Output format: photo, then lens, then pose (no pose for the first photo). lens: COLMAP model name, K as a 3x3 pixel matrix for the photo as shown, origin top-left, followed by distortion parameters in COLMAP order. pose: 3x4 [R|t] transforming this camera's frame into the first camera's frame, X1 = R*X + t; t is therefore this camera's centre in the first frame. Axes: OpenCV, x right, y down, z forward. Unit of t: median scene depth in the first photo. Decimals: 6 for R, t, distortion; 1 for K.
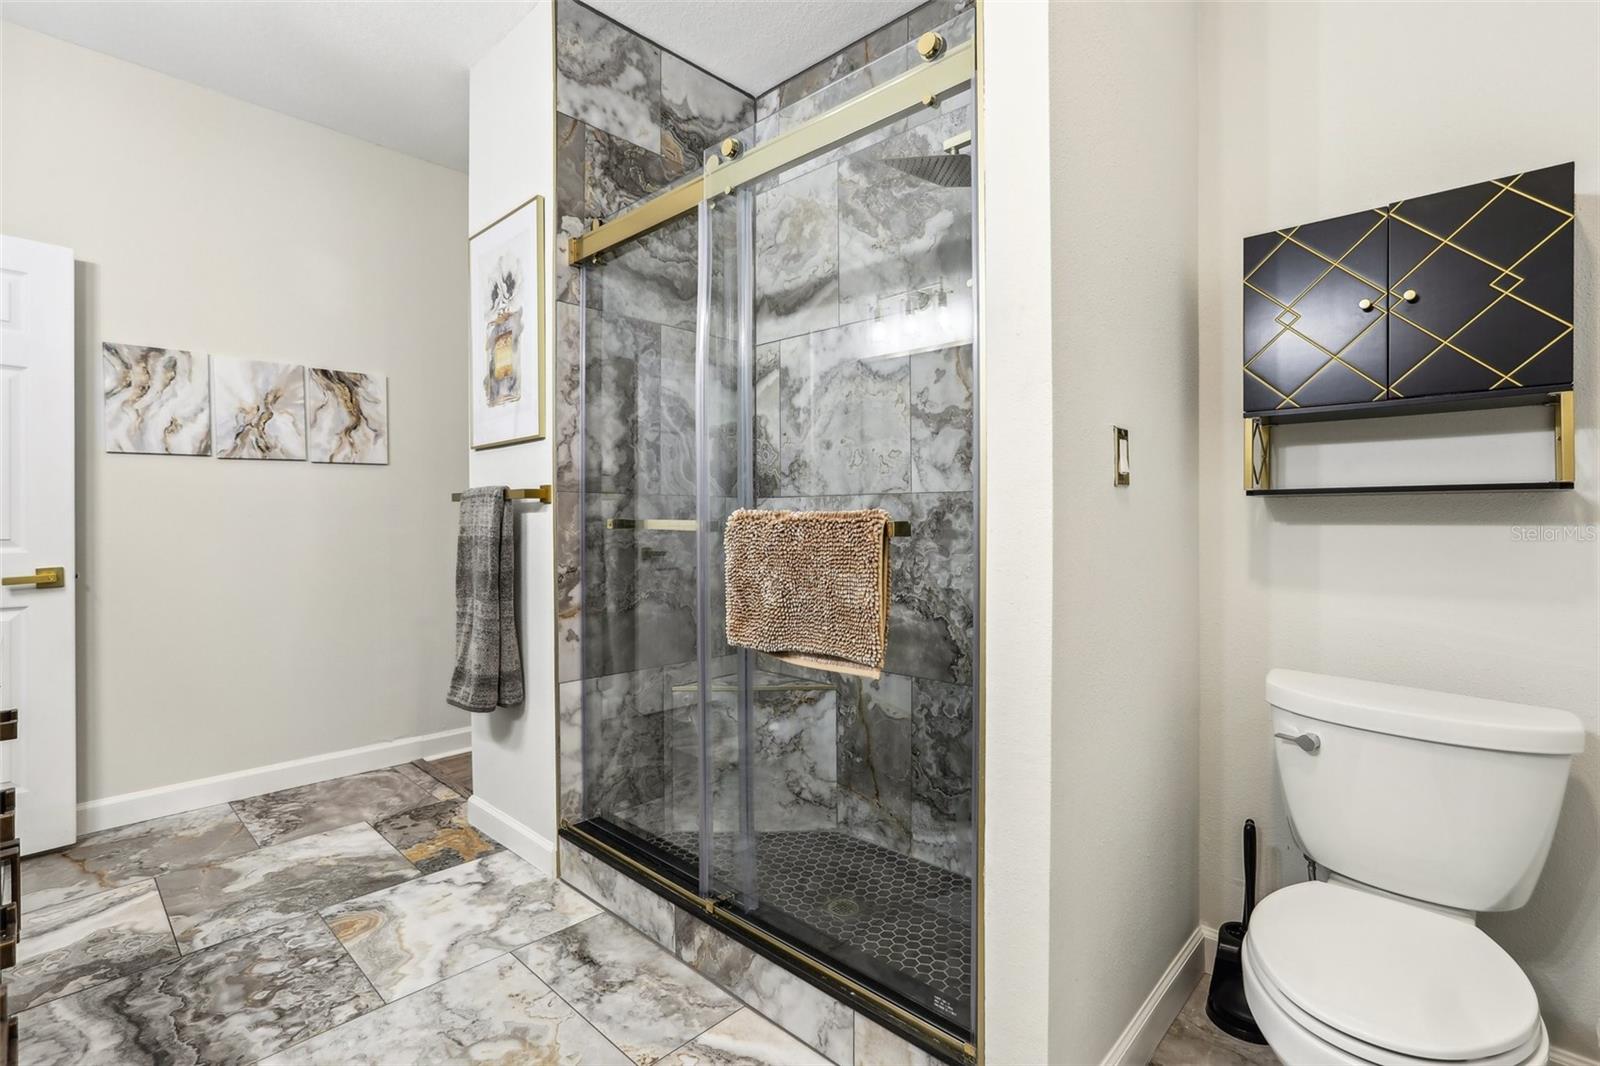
lens RADIAL K [[727.6, 0, 798.3], [0, 727.6, 511.5], [0, 0, 1]] dist [-0.038373, 0.009465]
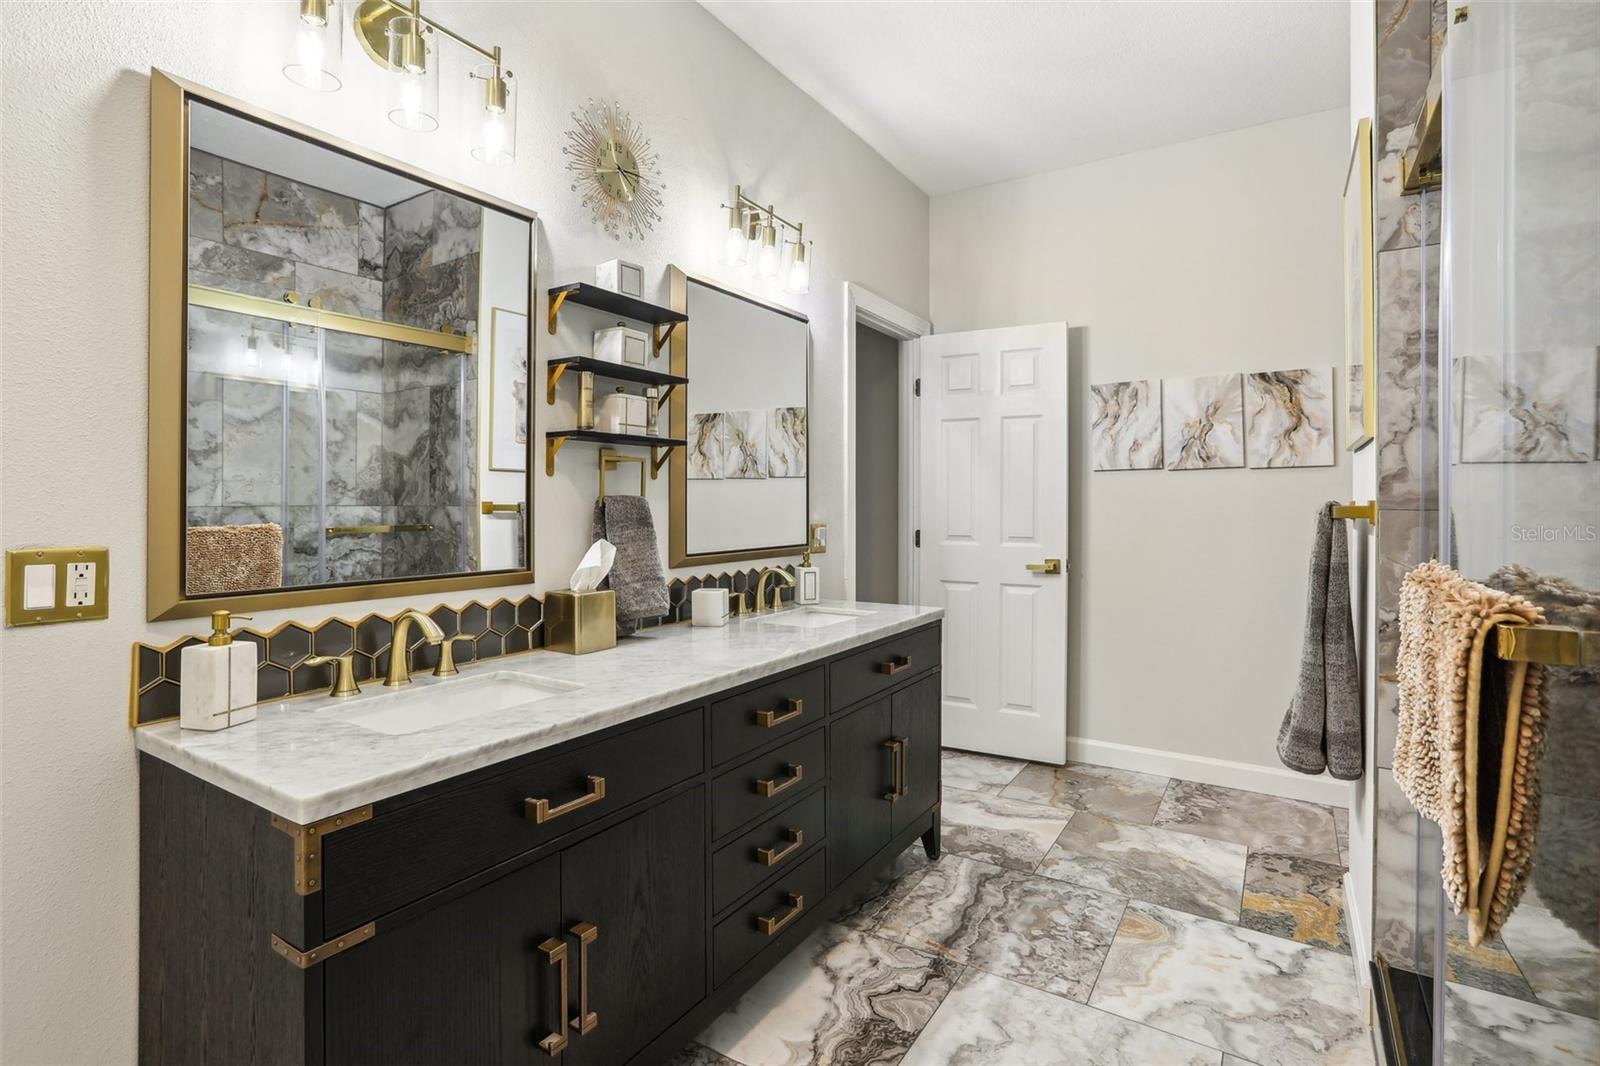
lens RADIAL K [[759.3, 0, 830.0], [0, 759.3, 501.1], [0, 0, 1]] dist [-0.013799, 0.001281]
pose [[0.198343, 0.002762, -0.980129, 0.309473], [0.008856, 0.999950, 0.004610, -0.044326], [0.980093, -0.009594, 0.198308, 0.288569]]
